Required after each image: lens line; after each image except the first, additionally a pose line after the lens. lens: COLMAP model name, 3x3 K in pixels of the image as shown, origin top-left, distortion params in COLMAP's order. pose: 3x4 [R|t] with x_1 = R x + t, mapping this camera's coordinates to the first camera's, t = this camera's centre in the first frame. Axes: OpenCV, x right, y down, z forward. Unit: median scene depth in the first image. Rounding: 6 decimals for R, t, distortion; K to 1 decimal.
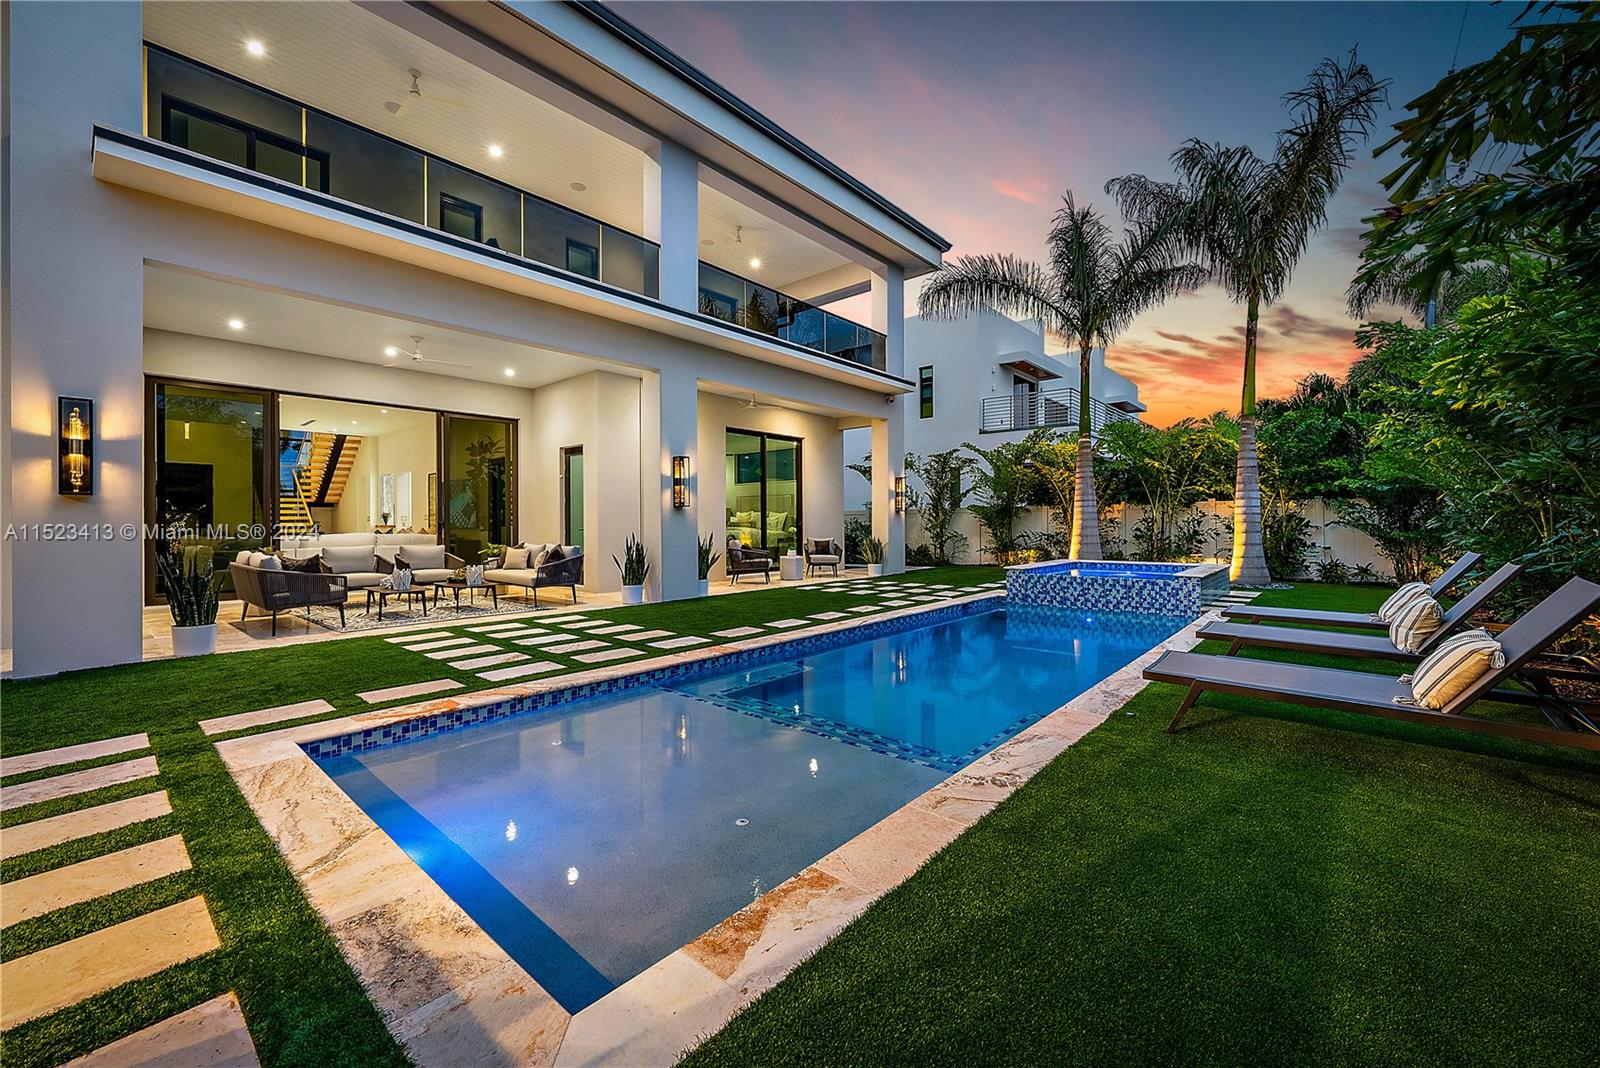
lens RADIAL K [[640.2, 0, 805.9], [0, 640.2, 522.4], [0, 0, 1]] dist [0.000322, -0.000196]
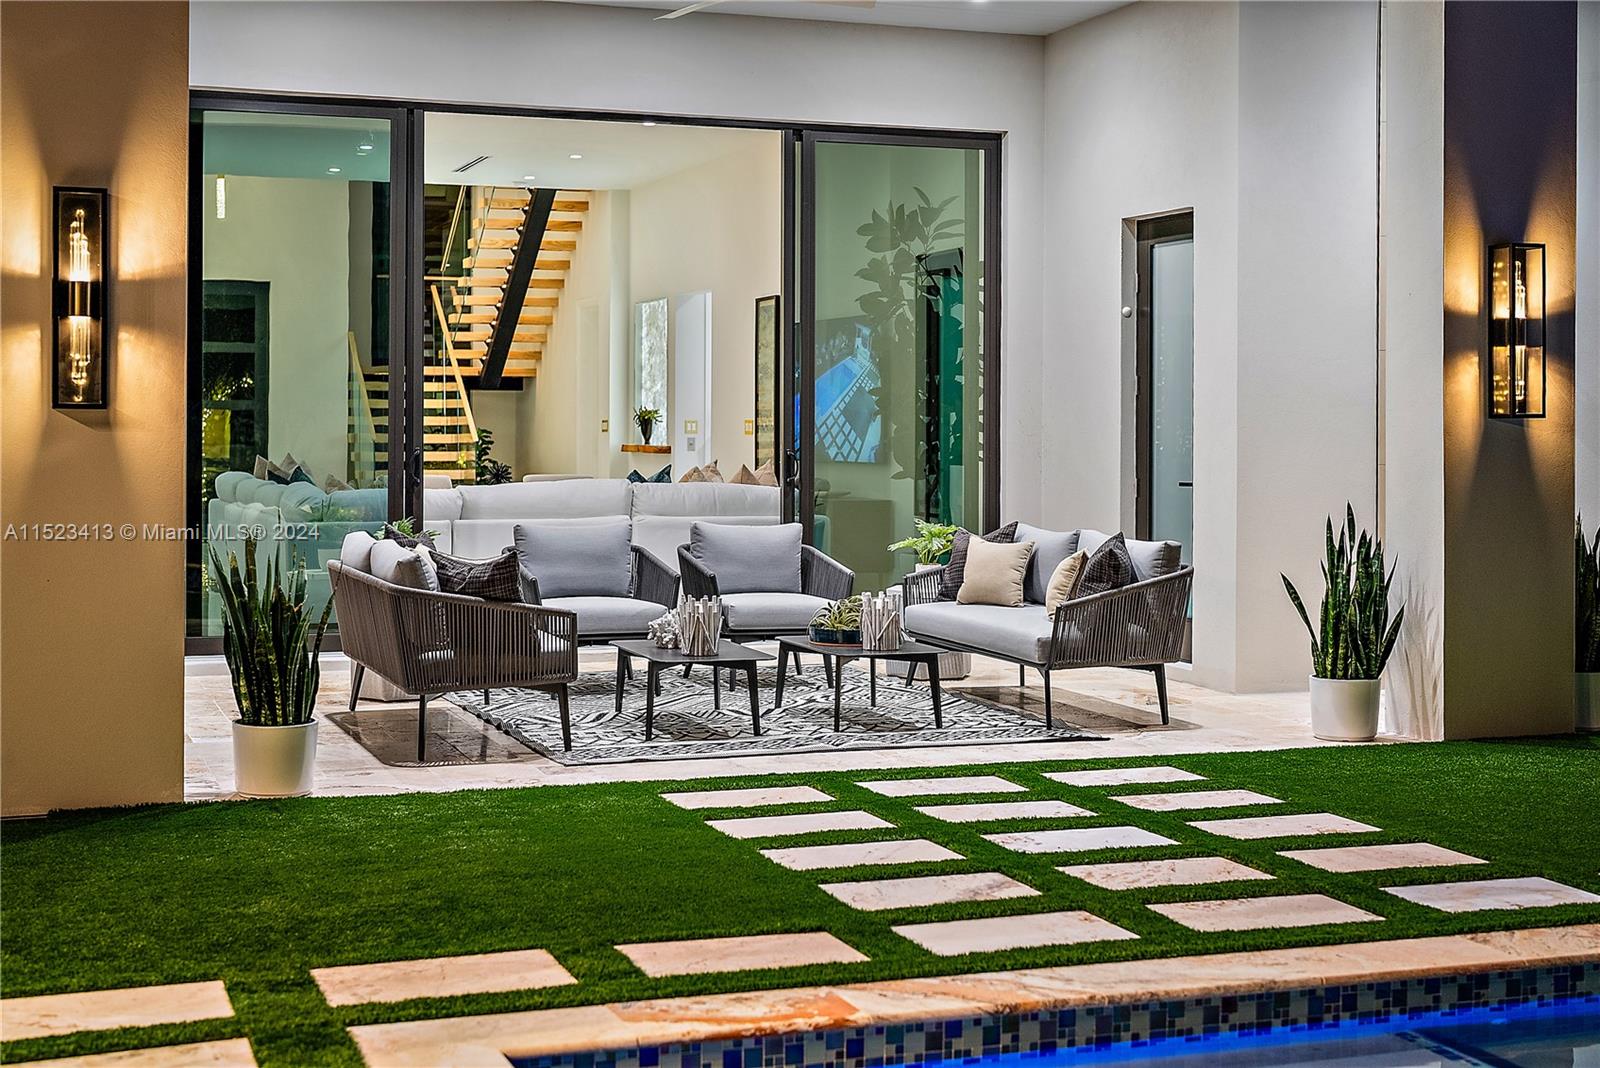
lens RADIAL K [[2276.4, 0, 787.2], [0, 2276.4, 412.1], [0, 0, 1]] dist [0.008706, 0.000000]
pose [[0.871816, 0.007768, -0.489773, 0.028696], [-0.008930, 0.999960, -0.000036, -0.029162], [0.489753, 0.004405, 0.871850, -0.077731]]
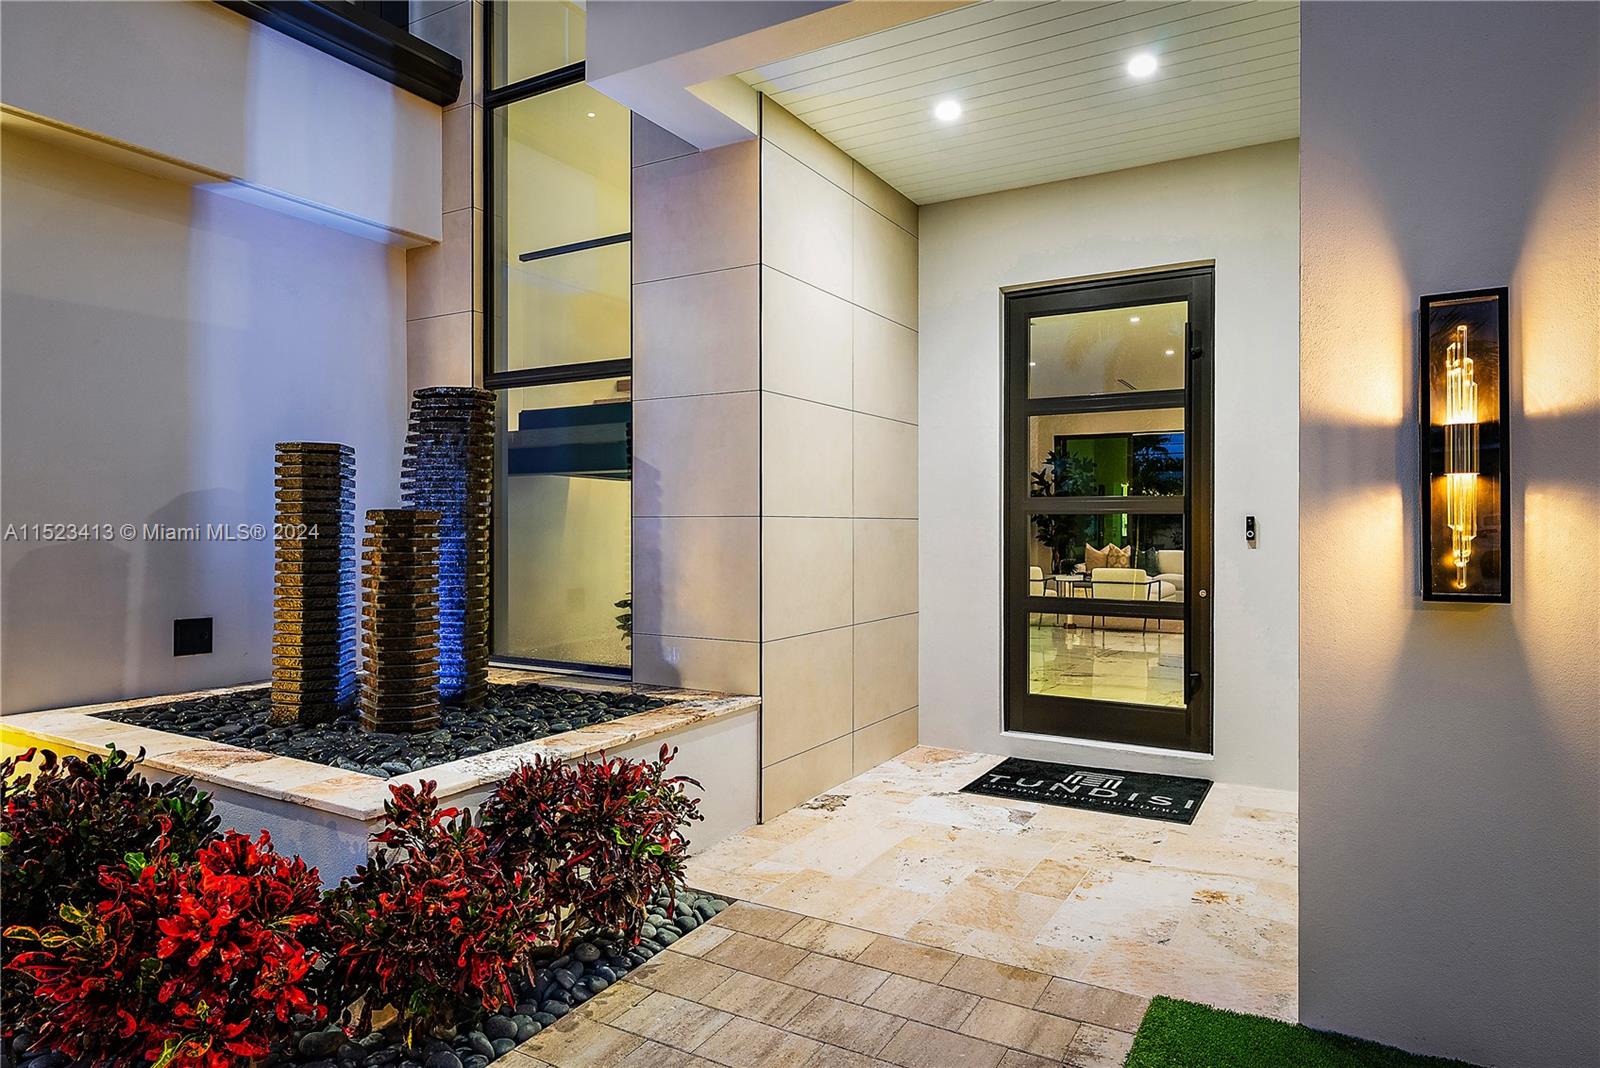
lens RADIAL K [[968.1, 0, 804.3], [0, 968.1, 531.5], [0, 0, 1]] dist [0.001599, 0.000489]
pose [[0.172609, 0.014679, -0.984881, -0.477526], [0.006073, 0.999854, 0.015966, -0.057053], [0.984972, -0.008737, 0.172494, 0.394865]]
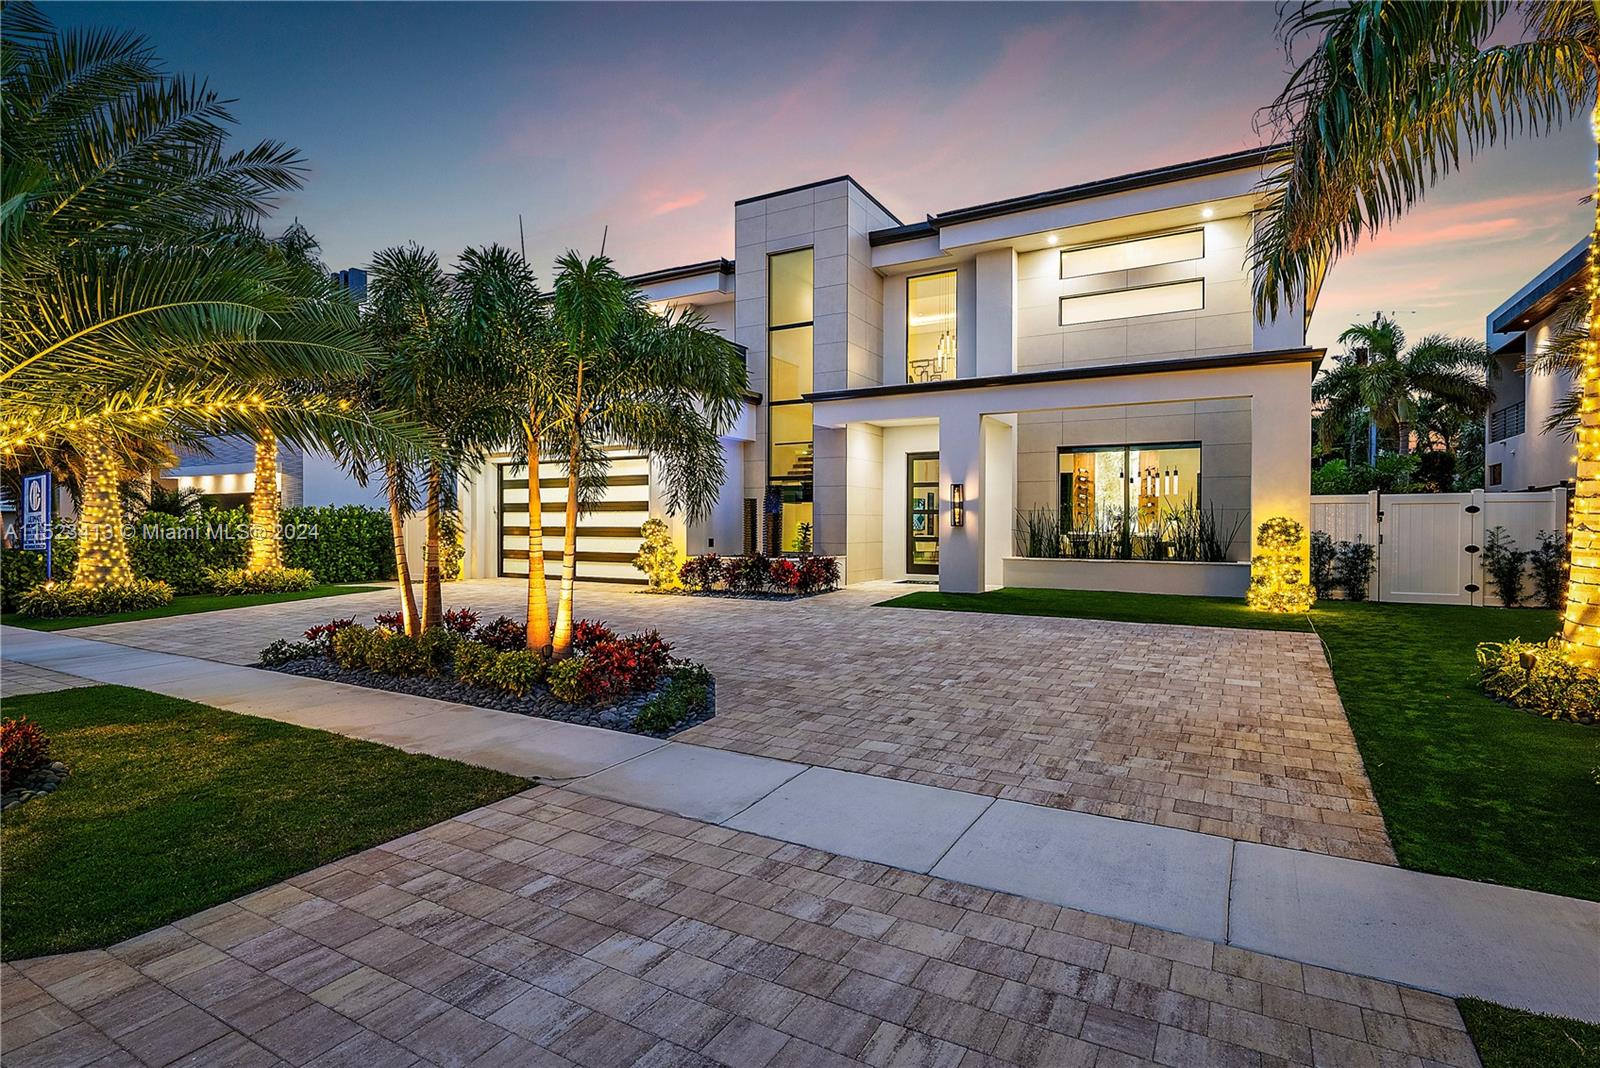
lens RADIAL K [[784.7, 0, 800.0], [0, 784.7, 534.2], [0, 0, 1]] dist [-0.000418, -0.000040]
pose [[0.195122, 0.012105, -0.980704, 0.987631], [-0.003909, 0.999925, 0.011565, -0.029472], [0.980771, 0.001577, 0.195154, -0.063824]]
